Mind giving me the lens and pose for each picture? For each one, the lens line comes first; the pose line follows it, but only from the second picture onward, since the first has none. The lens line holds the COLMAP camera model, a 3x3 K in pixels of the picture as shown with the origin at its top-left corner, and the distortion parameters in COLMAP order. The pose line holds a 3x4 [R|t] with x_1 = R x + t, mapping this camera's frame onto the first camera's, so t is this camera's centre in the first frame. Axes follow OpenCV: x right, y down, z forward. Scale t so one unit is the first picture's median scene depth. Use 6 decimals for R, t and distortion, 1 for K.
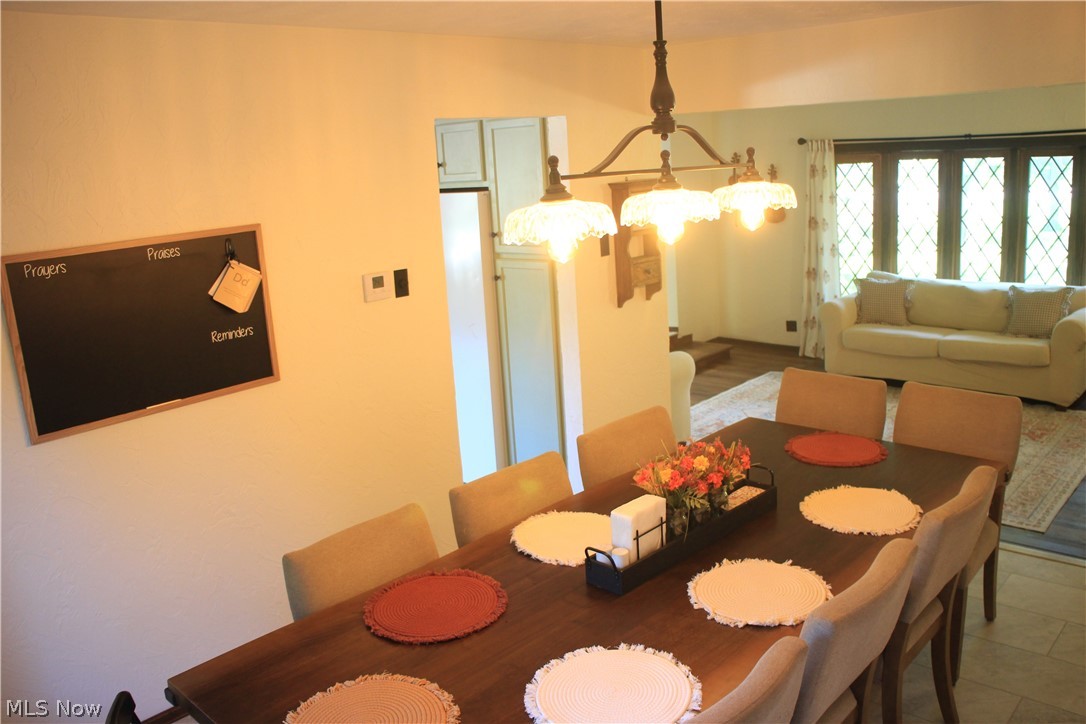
lens RADIAL K [[894.5, 0, 543.4], [0, 894.5, 360.4], [0, 0, 1]] dist [-0.161536, 0.126463]
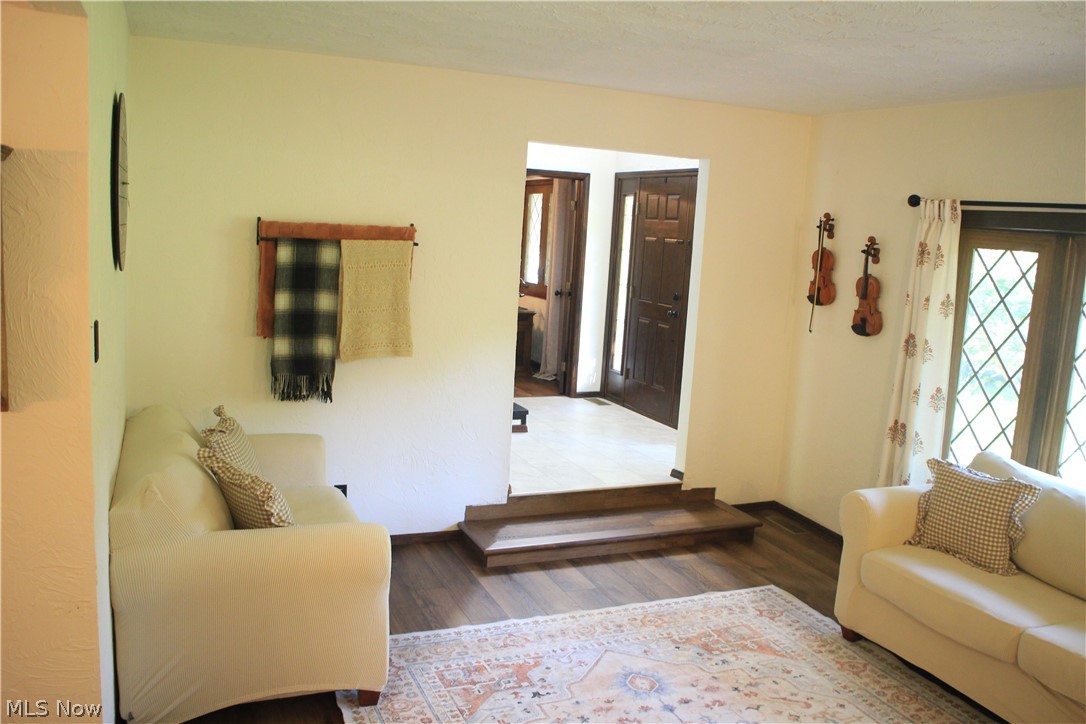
lens RADIAL K [[894.5, 0, 550.7], [0, 894.5, 360.7], [0, 0, 1]] dist [-0.161536, 0.126463]
pose [[0.907296, 0.181084, -0.379503, 0.321832], [-0.209628, 0.977158, -0.034908, -0.080982], [0.364513, 0.111226, 0.924532, 0.412039]]
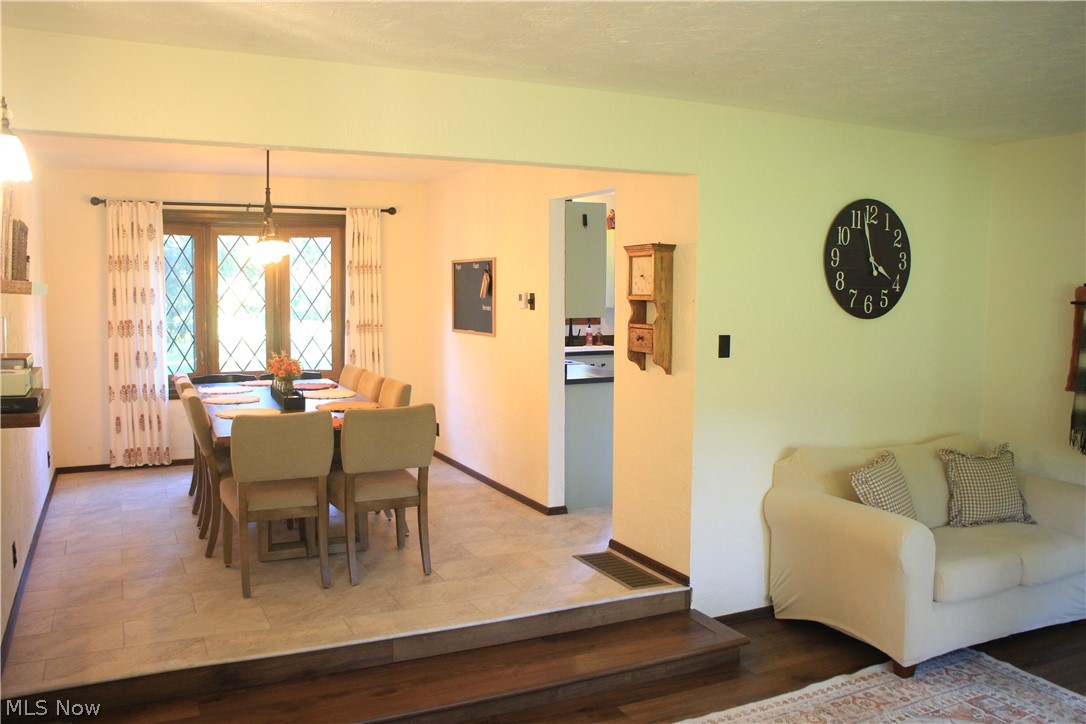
lens RADIAL K [[894.5, 0, 545.7], [0, 894.5, 363.7], [0, 0, 1]] dist [-0.161536, 0.126463]
pose [[-0.355029, 0.146004, -0.923384, 0.607310], [-0.191934, 0.955304, 0.224847, -0.156880], [0.914940, 0.257056, -0.311137, 0.697867]]
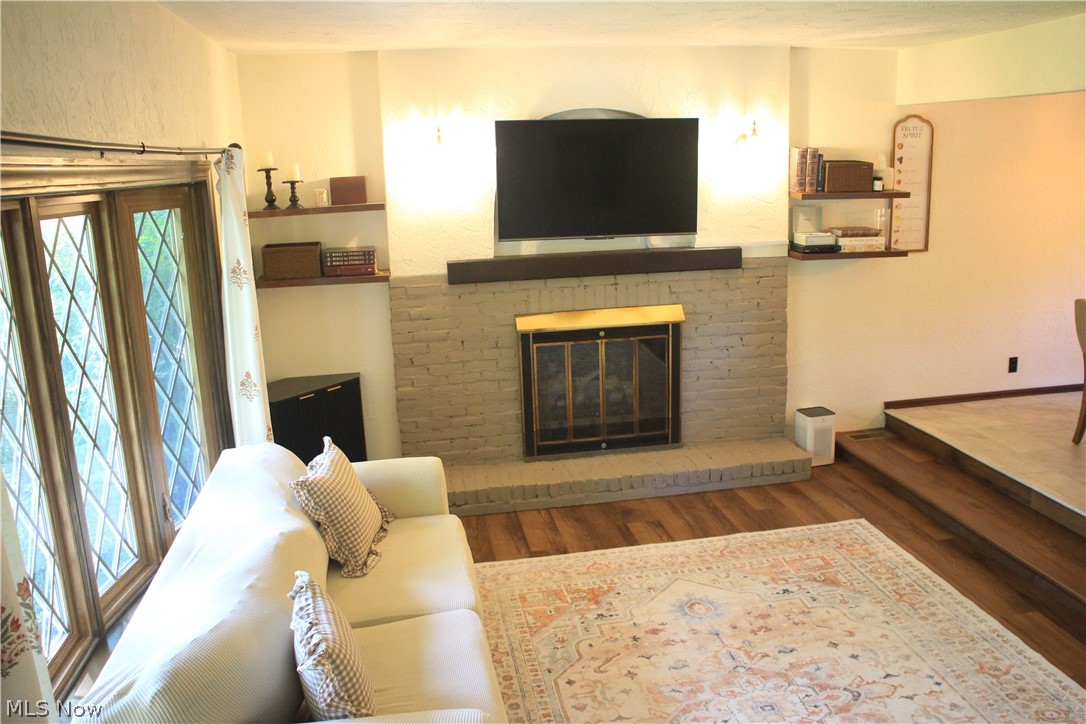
lens RADIAL K [[894.5, 0, 551.3], [0, 894.5, 362.0], [0, 0, 1]] dist [-0.161536, 0.126463]
pose [[-0.794860, -0.048429, 0.604858, 0.142304], [0.214853, 0.909770, 0.355186, -0.241812], [-0.567483, 0.412279, -0.712734, 1.063967]]
